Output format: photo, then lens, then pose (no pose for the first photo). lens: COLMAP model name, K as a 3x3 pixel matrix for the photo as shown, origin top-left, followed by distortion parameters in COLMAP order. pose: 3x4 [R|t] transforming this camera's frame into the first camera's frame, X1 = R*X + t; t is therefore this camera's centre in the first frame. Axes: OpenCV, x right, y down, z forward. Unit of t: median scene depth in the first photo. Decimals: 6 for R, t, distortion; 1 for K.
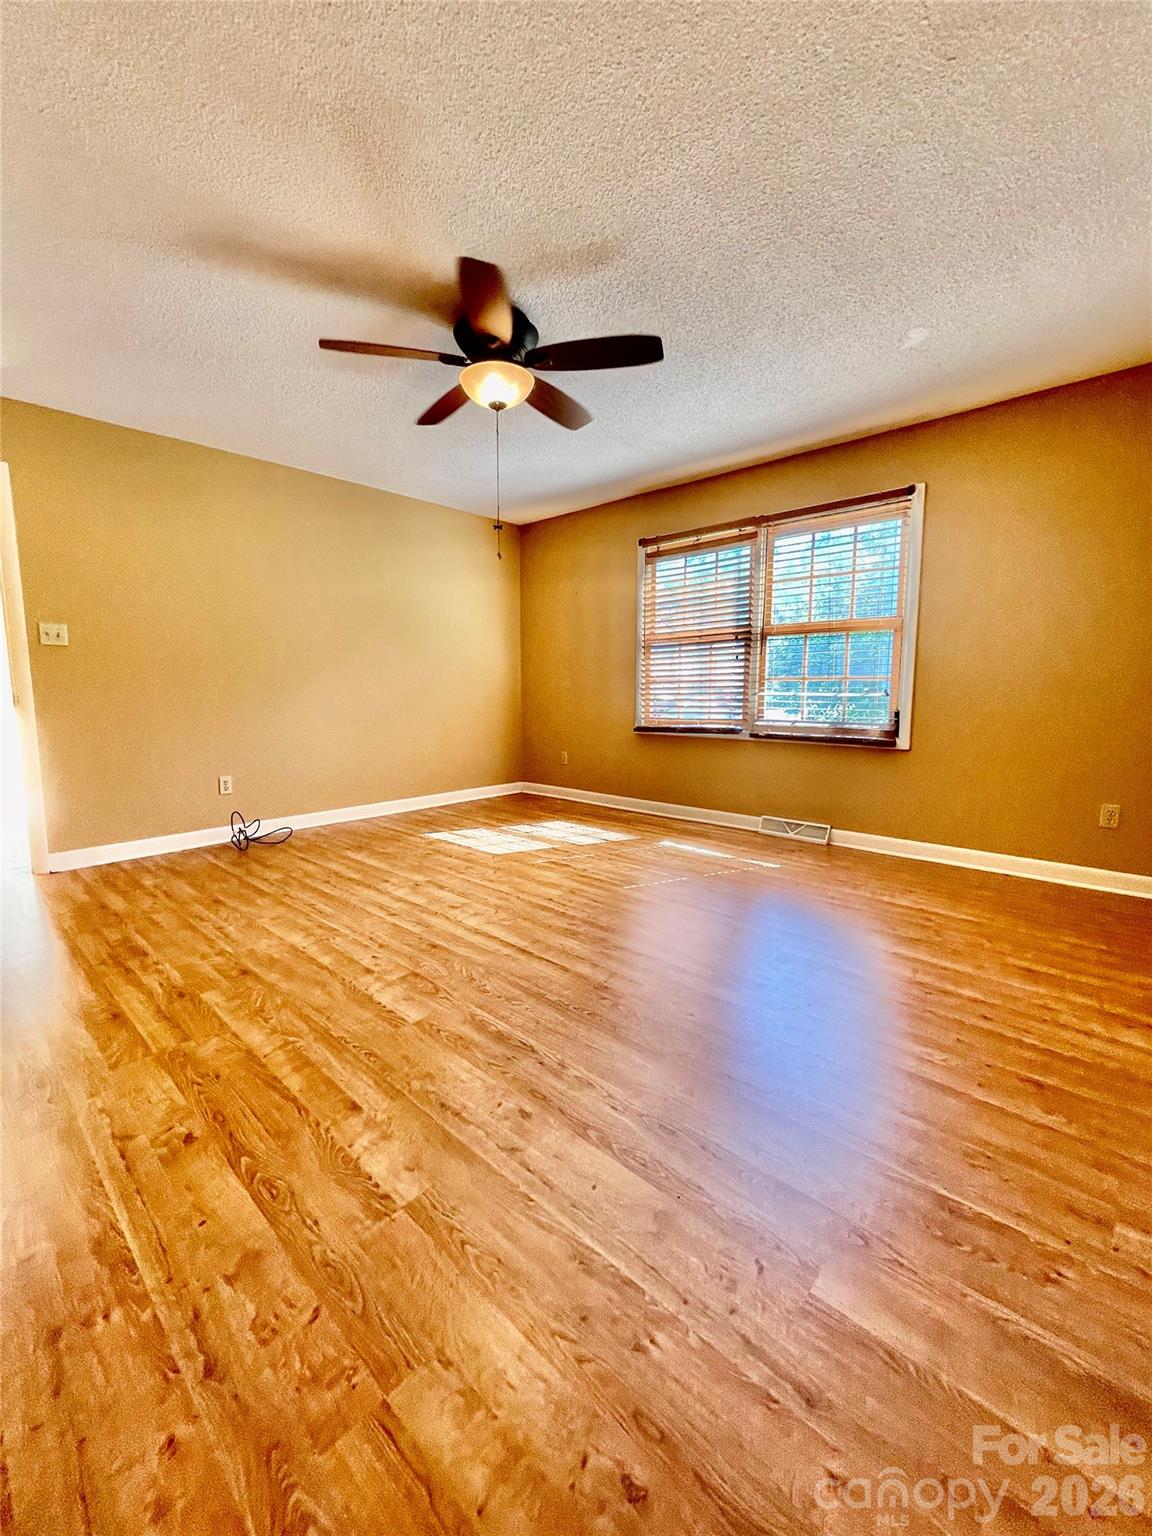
lens RADIAL K [[623.3, 0, 570.8], [0, 623.3, 758.0], [0, 0, 1]] dist [0.001922, 0.000487]
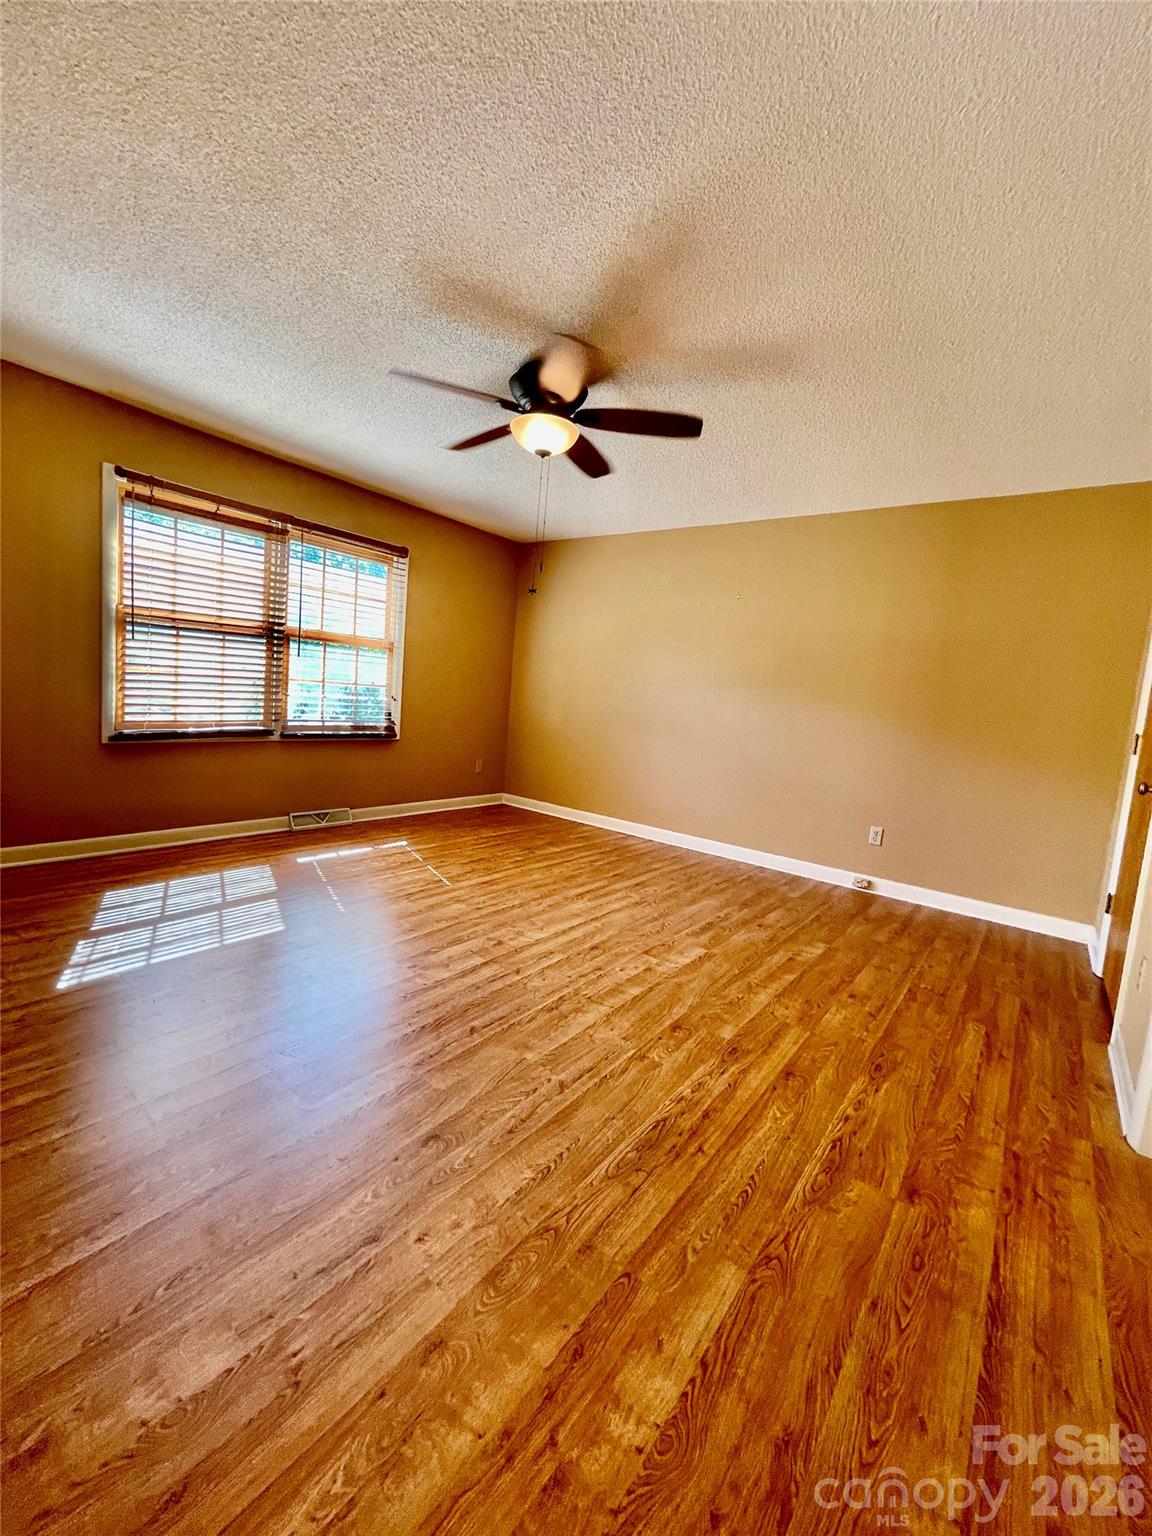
lens RADIAL K [[623.3, 0, 570.8], [0, 623.3, 758.0], [0, 0, 1]] dist [0.001922, 0.000487]
pose [[-0.093240, -0.106460, 0.989936, -1.177982], [0.035332, 0.993287, 0.110148, -0.151957], [-0.995017, 0.045247, -0.088852, 1.020918]]
